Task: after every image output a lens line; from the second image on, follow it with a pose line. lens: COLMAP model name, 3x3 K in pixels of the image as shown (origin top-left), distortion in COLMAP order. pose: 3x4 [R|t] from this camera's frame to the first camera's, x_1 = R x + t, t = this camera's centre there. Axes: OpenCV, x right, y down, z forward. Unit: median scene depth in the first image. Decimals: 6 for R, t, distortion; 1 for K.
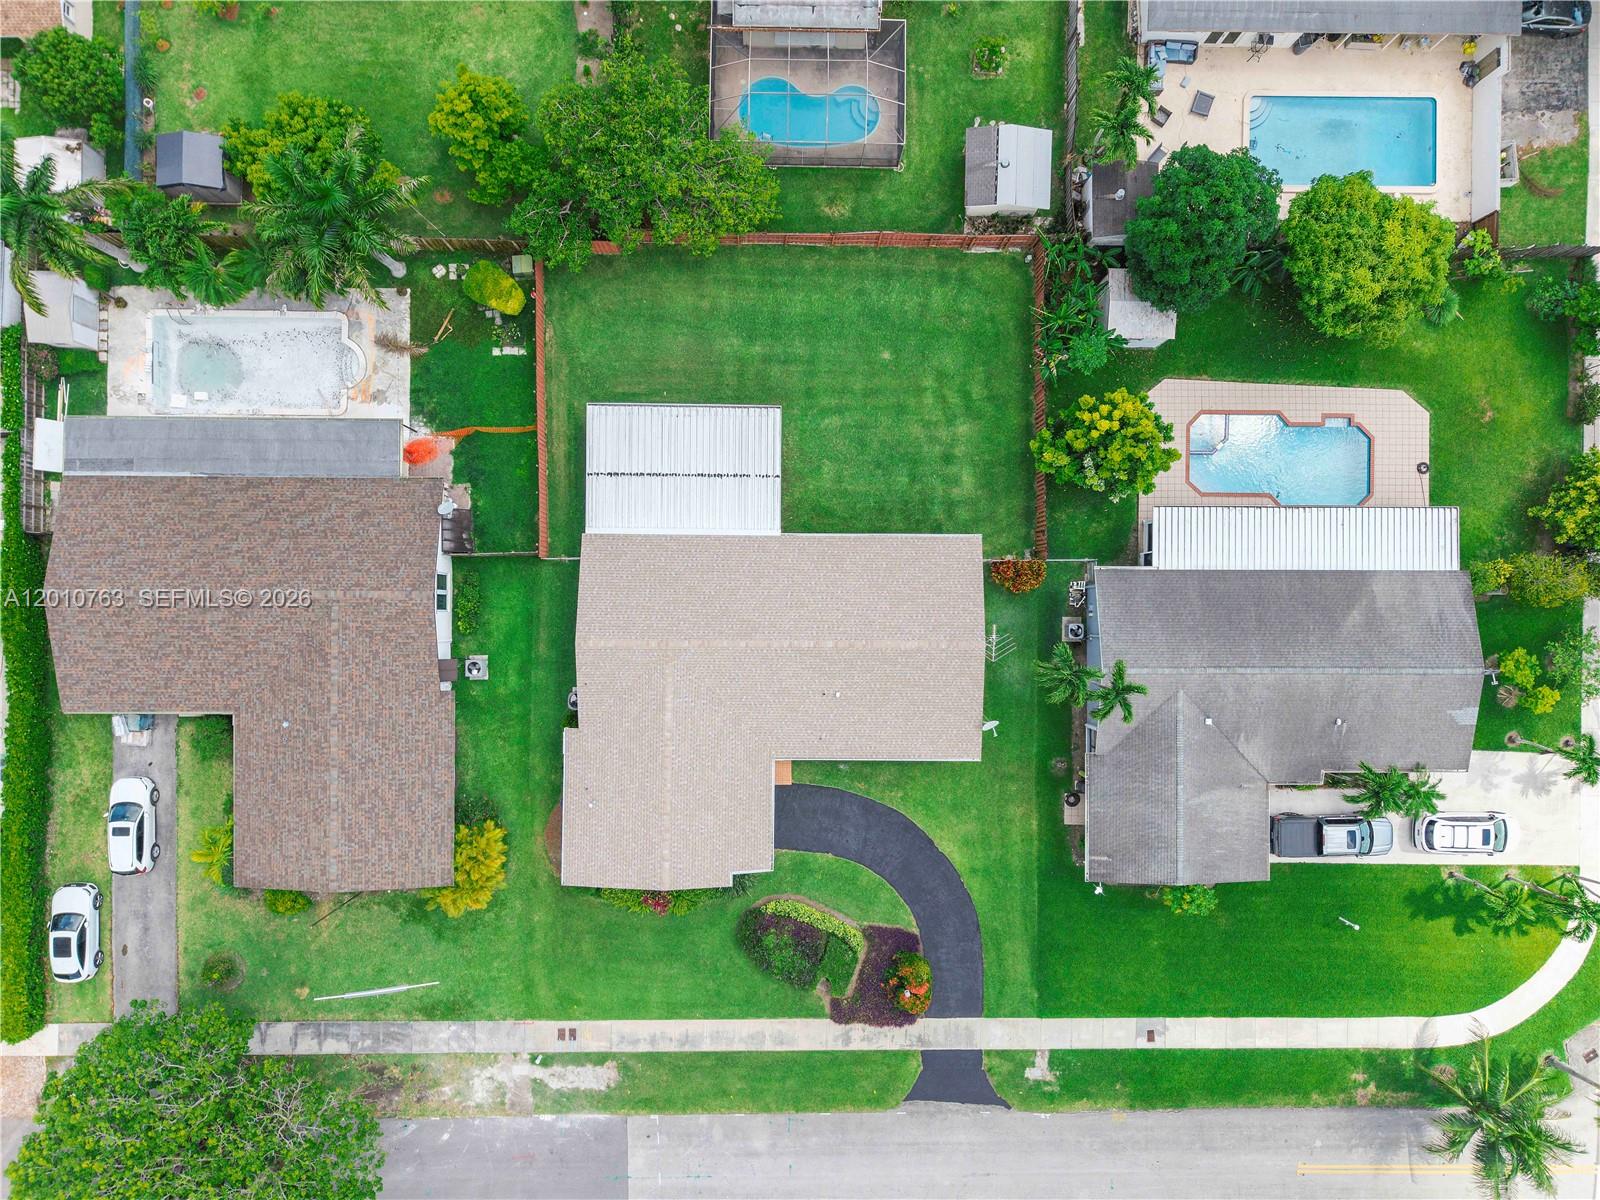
lens RADIAL K [[1087.9, 0, 800.0], [0, 1087.9, 600.0], [0, 0, 1]] dist [0.024389, -0.024320]
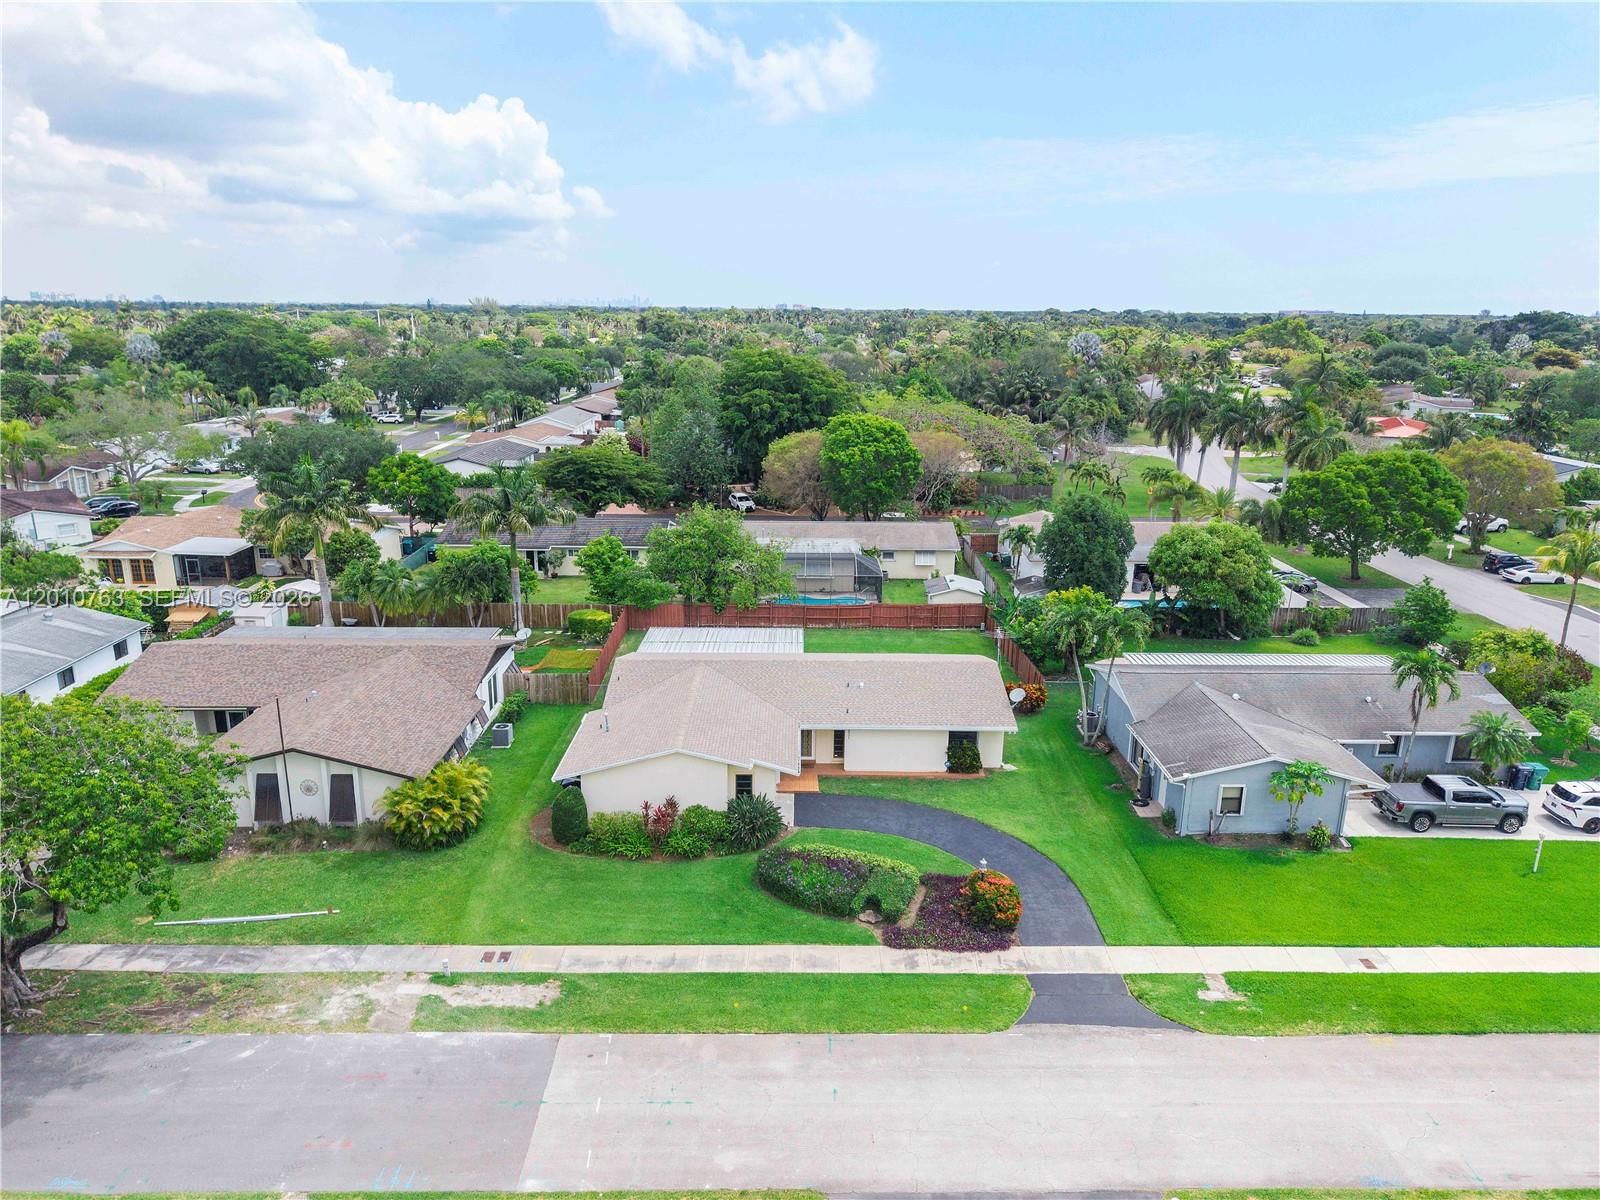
lens RADIAL K [[1102.9, 0, 803.0], [0, 1102.9, 605.0], [0, 0, 1]] dist [0.028145, -0.034044]
pose [[0.999820, -0.017425, 0.007534, -0.026586], [0.011709, 0.253587, -0.967242, 1.068497], [0.014944, 0.967156, 0.253746, 0.656637]]
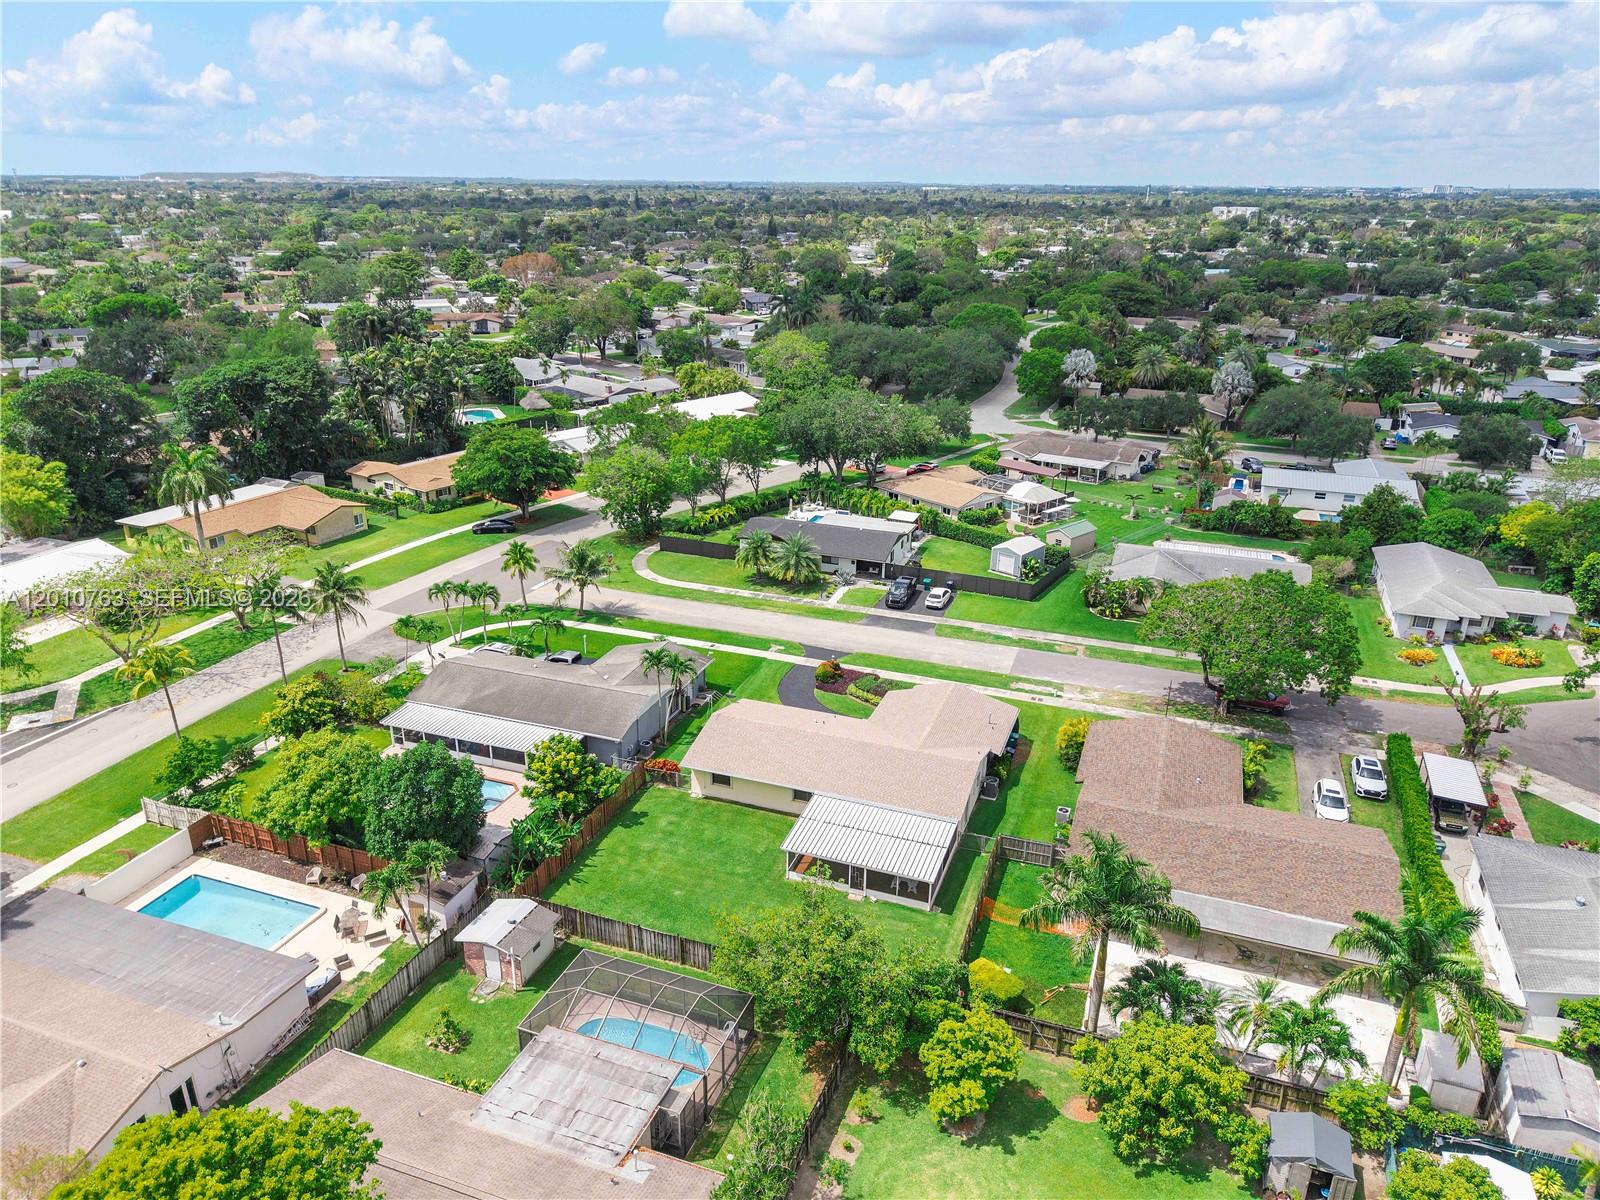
lens RADIAL K [[1089.5, 0, 800.0], [0, 1089.5, 600.0], [0, 0, 1]] dist [0.037256, -0.025508]
pose [[-0.938573, -0.153270, 0.309176, -0.384956], [0.343598, -0.332086, 0.878441, -1.186530], [-0.031966, 0.930713, 0.364350, 0.291265]]
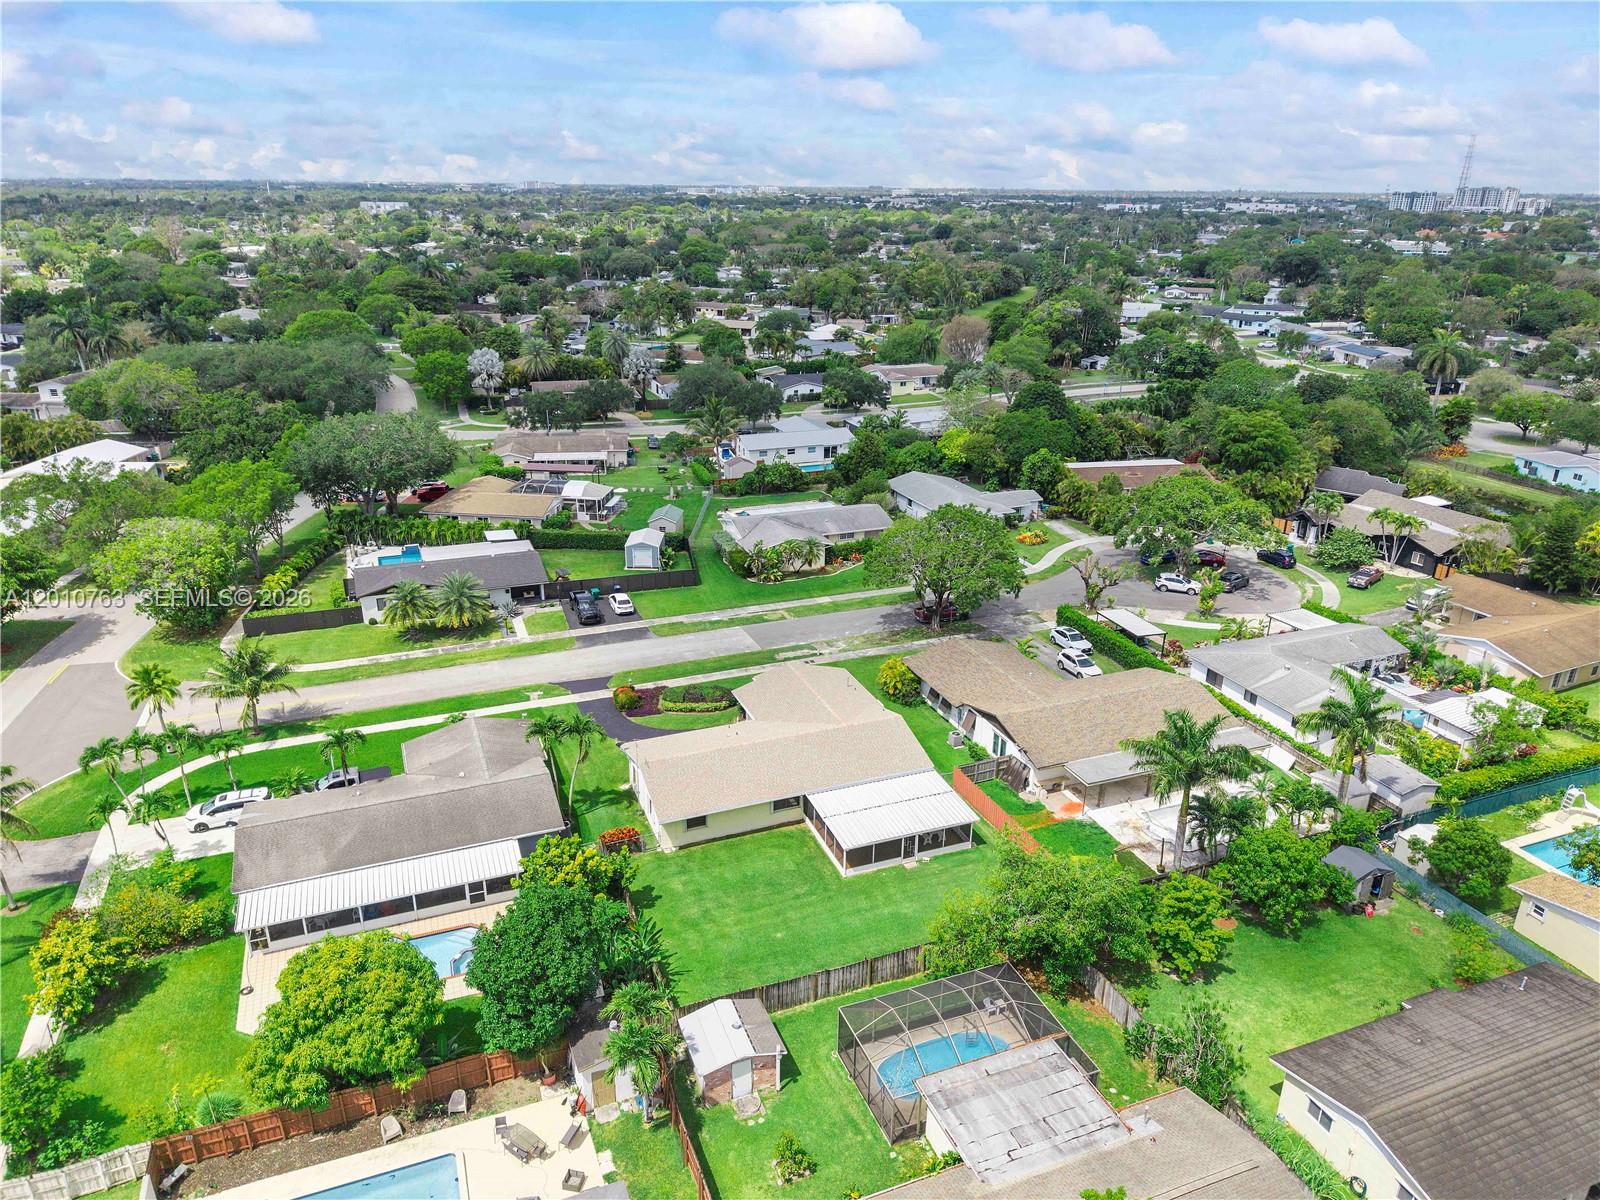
lens RADIAL K [[1087.9, 0, 800.0], [0, 1087.9, 600.0], [0, 0, 1]] dist [0.024389, -0.024320]
pose [[-0.928571, 0.102840, -0.356624, 0.446416], [-0.369977, -0.332996, 0.867312, -1.158871], [-0.029560, 0.937303, 0.347259, 0.311960]]
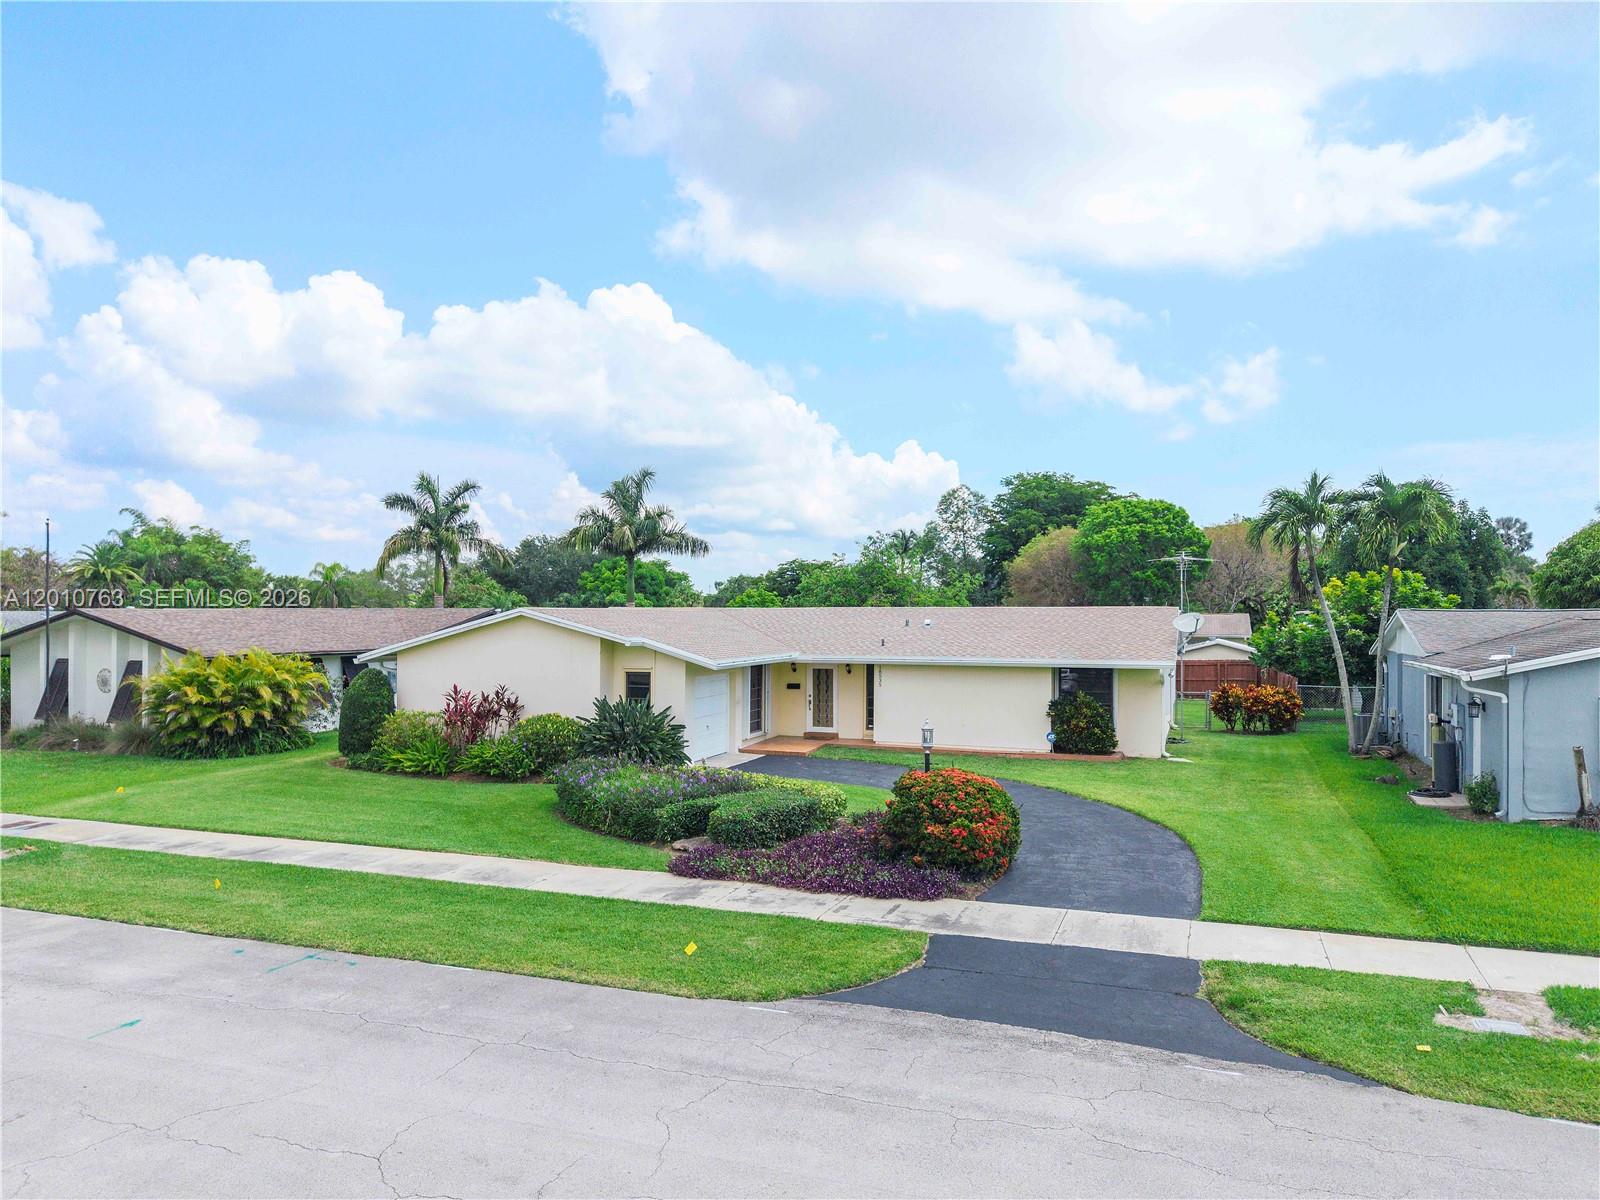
lens RADIAL K [[1087.9, 0, 800.0], [0, 1087.9, 600.0], [0, 0, 1]] dist [0.024389, -0.024320]
pose [[0.938916, -0.027081, -0.343078, 0.181255], [-0.343610, -0.018203, -0.938936, 0.703497], [0.019182, 0.999467, -0.026397, 0.994527]]
